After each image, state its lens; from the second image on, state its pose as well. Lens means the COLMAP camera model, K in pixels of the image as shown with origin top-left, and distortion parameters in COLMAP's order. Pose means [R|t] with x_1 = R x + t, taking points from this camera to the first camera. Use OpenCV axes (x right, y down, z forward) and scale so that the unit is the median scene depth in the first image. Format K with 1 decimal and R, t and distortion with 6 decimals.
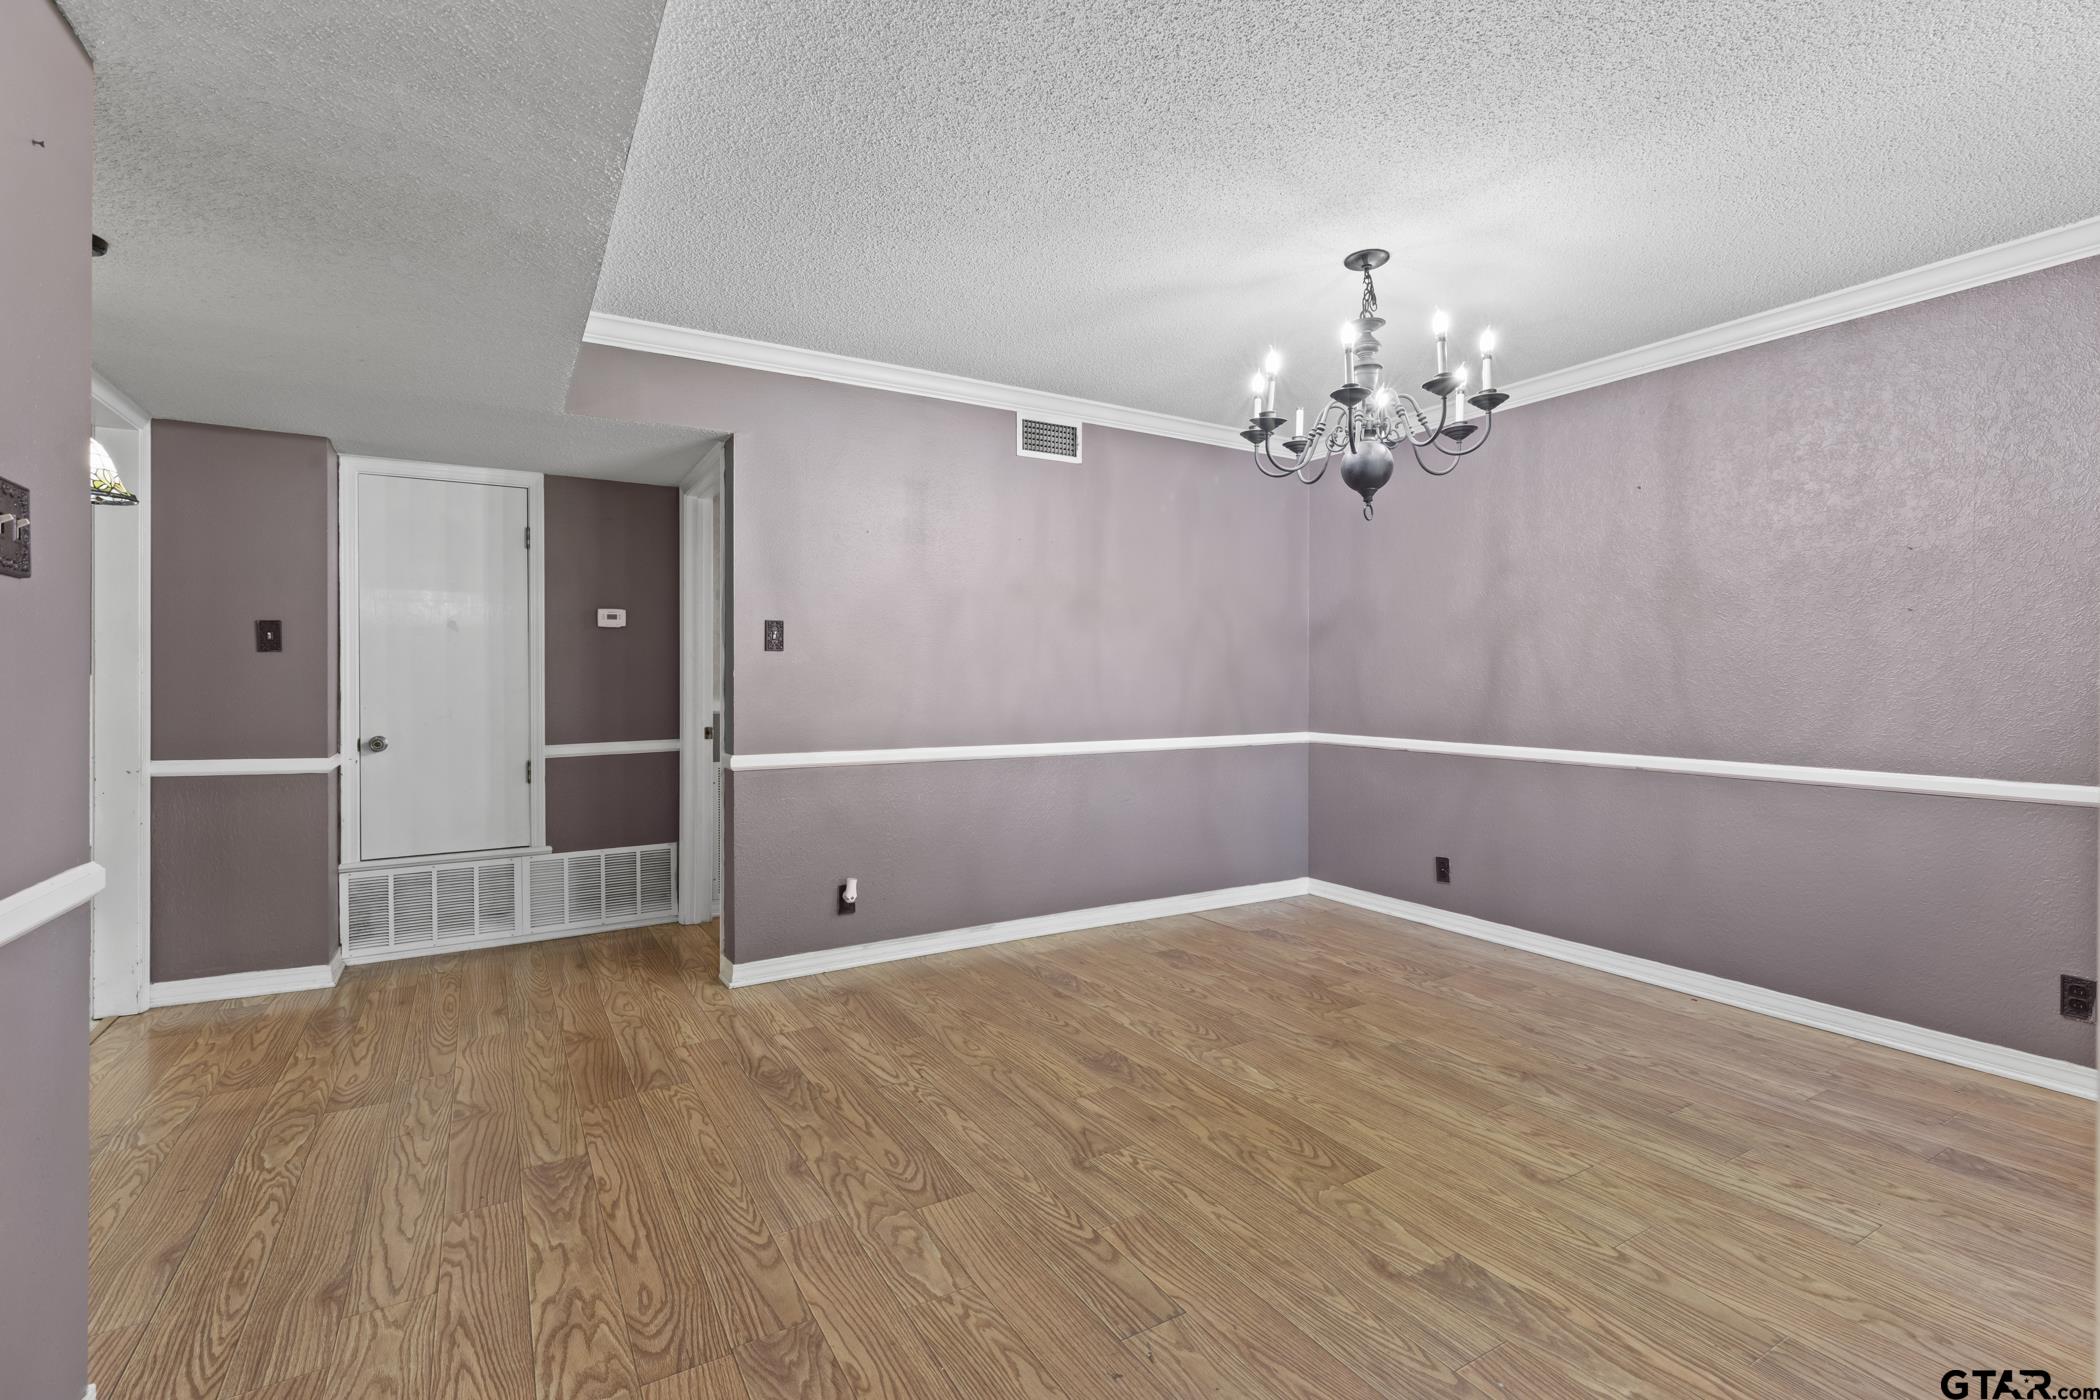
lens RADIAL K [[942.8, 0, 1048.9], [0, 942.8, 693.1], [0, 0, 1]] dist [0.004167, -0.001078]
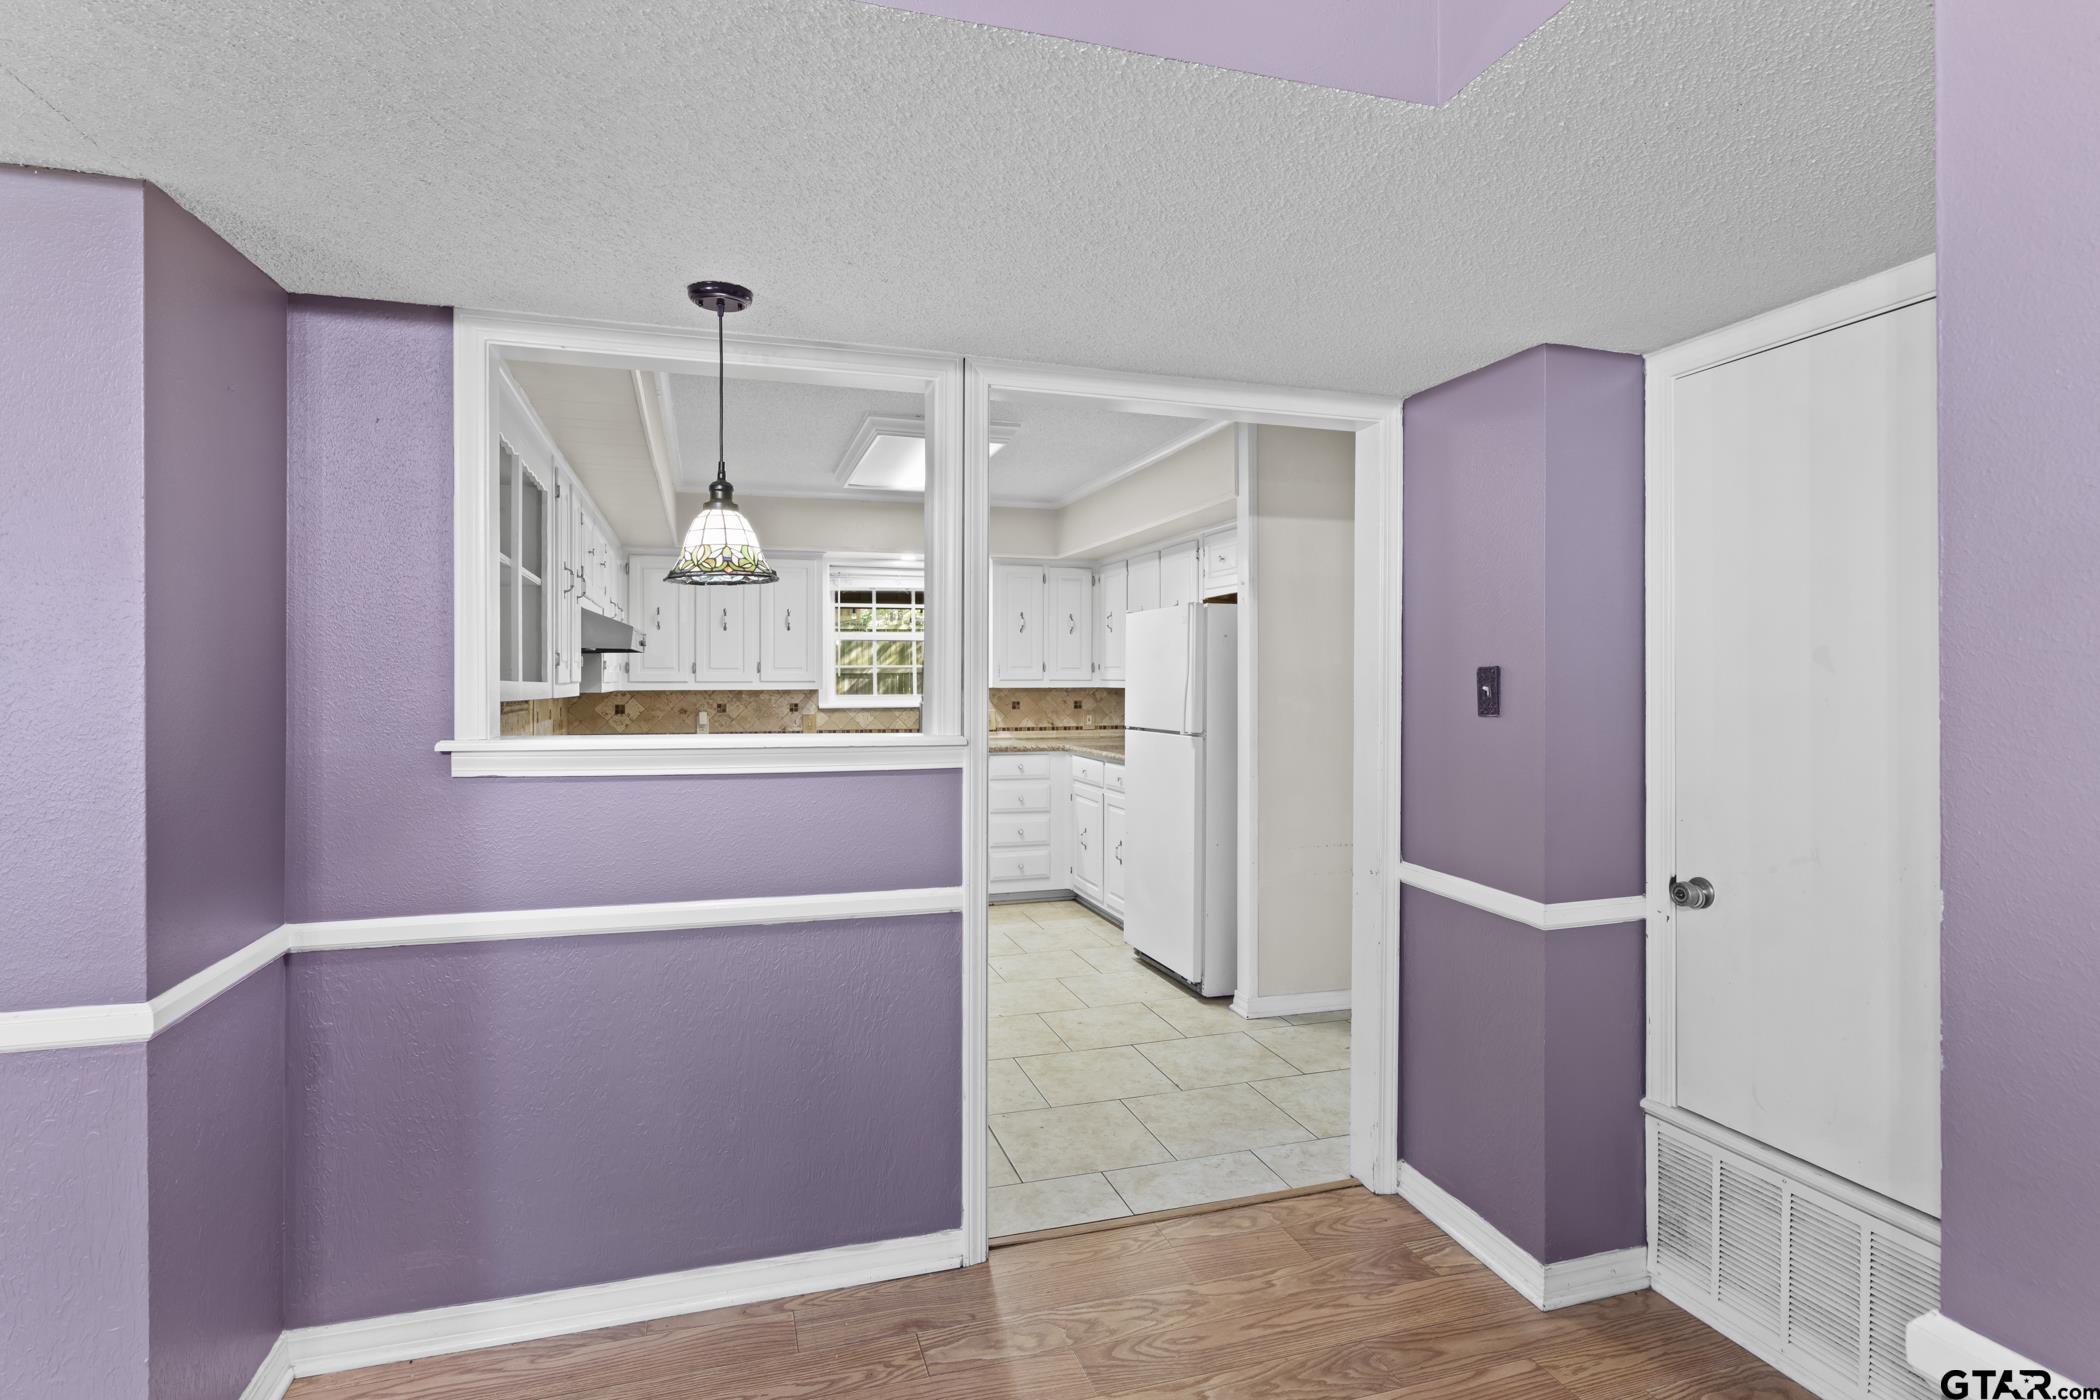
lens RADIAL K [[1053.3, 0, 1045.4], [0, 1053.3, 684.9], [0, 0, 1]] dist [0.005564, 0.000656]
pose [[-0.239975, 0.011269, -0.970714, -0.069238], [-0.003270, 0.999918, 0.012416, -0.066687], [0.970774, 0.006154, -0.239919, 0.812056]]
